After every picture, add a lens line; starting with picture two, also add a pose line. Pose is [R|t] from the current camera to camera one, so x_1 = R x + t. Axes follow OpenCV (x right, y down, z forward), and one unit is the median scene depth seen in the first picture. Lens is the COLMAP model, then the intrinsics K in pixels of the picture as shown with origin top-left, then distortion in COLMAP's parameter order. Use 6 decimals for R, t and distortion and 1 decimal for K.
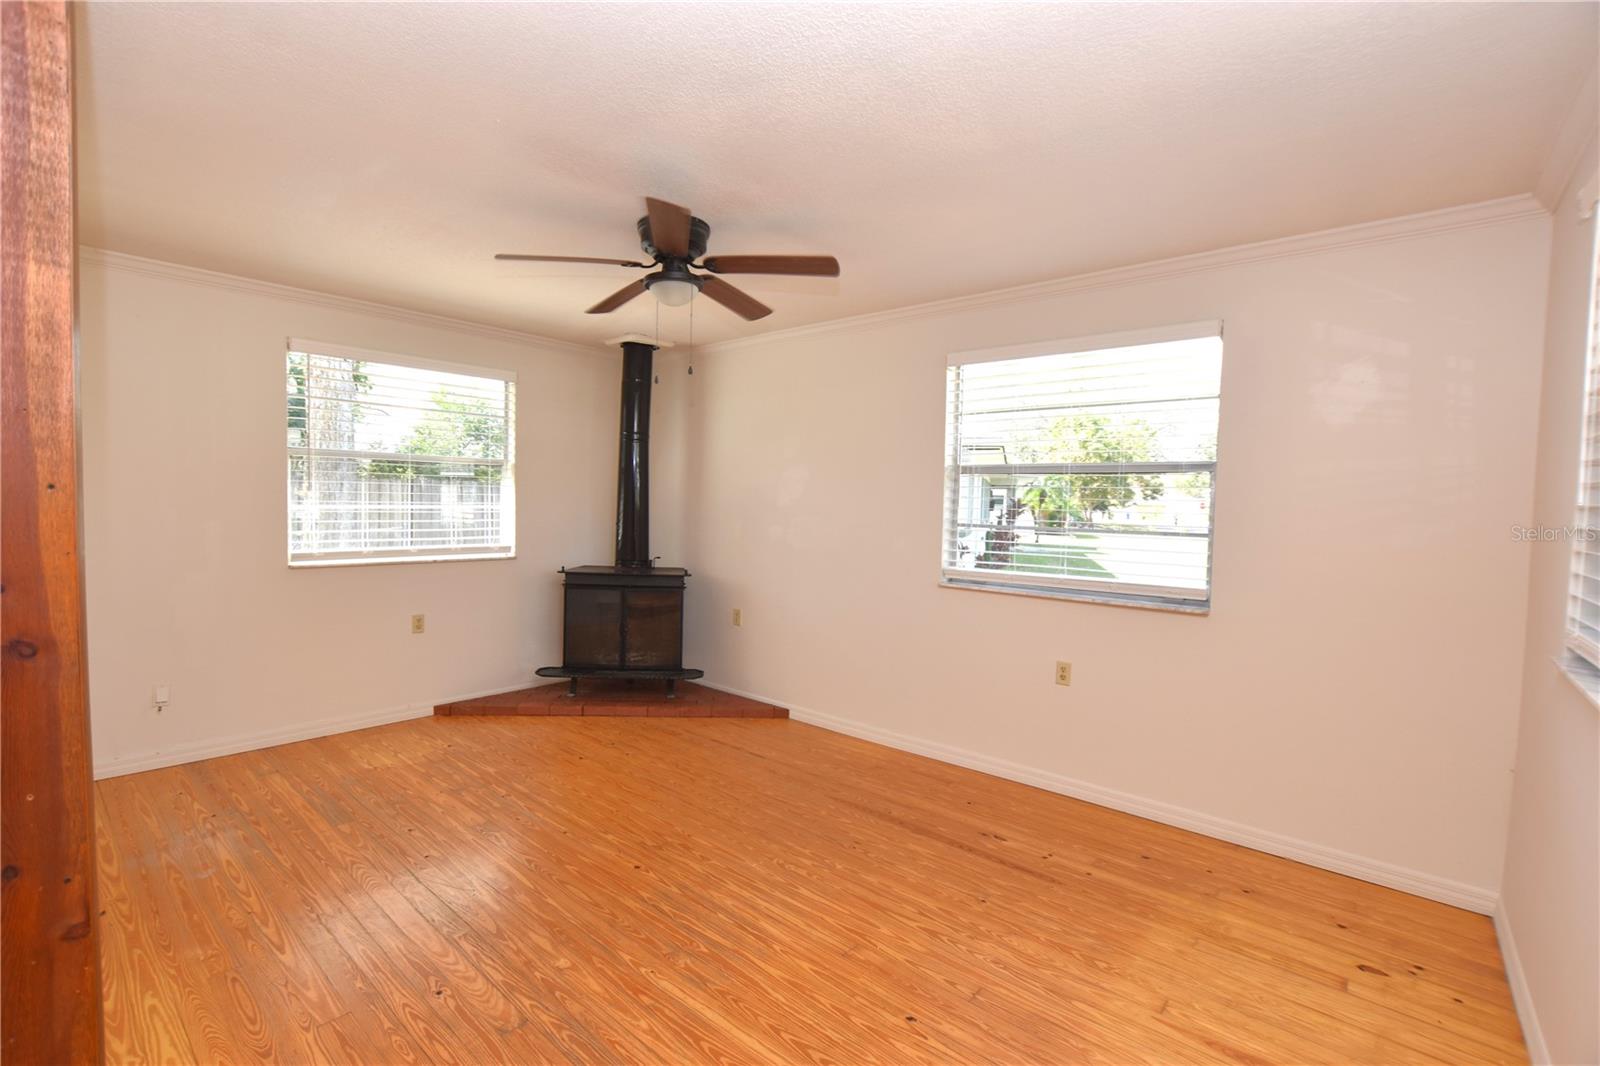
lens RADIAL K [[699.3, 0, 800.0], [0, 699.3, 533.0], [0, 0, 1]] dist [-0.026879, -0.000288]
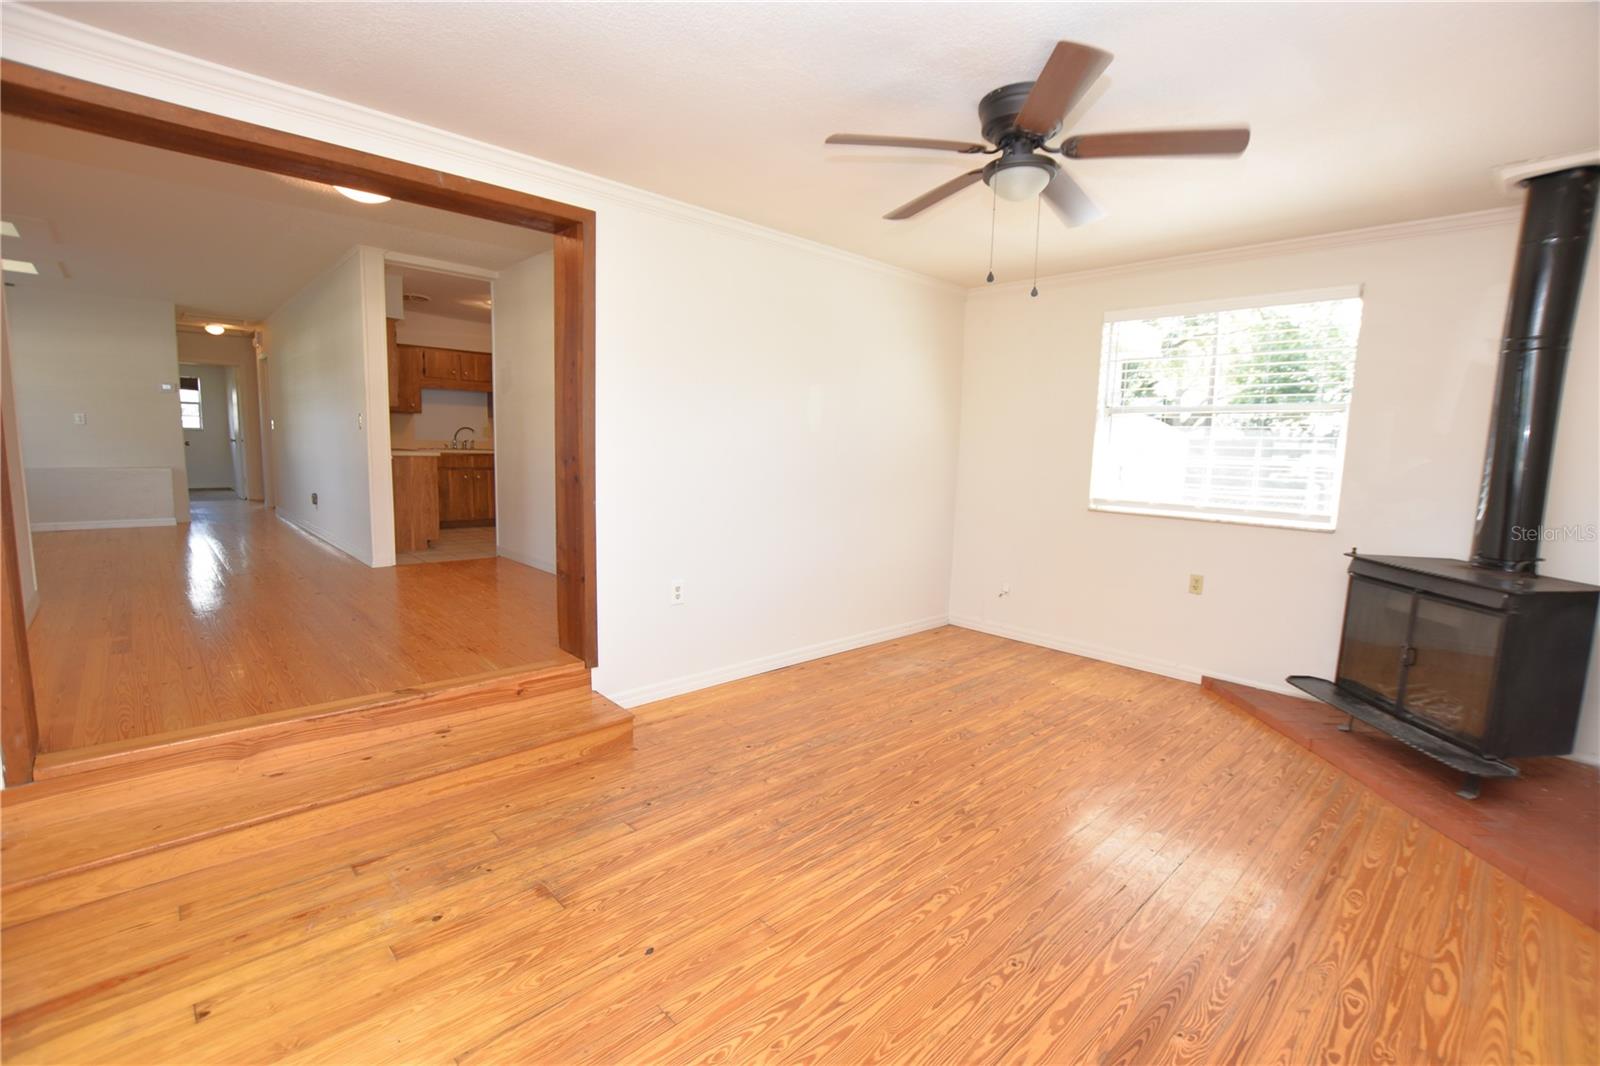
lens RADIAL K [[719.2, 0, 800.0], [0, 719.2, 533.0], [0, 0, 1]] dist [-0.027098, 0.000190]
pose [[-0.096756, 0.094145, -0.990846, 0.587098], [-0.075936, 0.991917, 0.101662, 0.004191], [0.992407, 0.085077, -0.088825, 0.683422]]
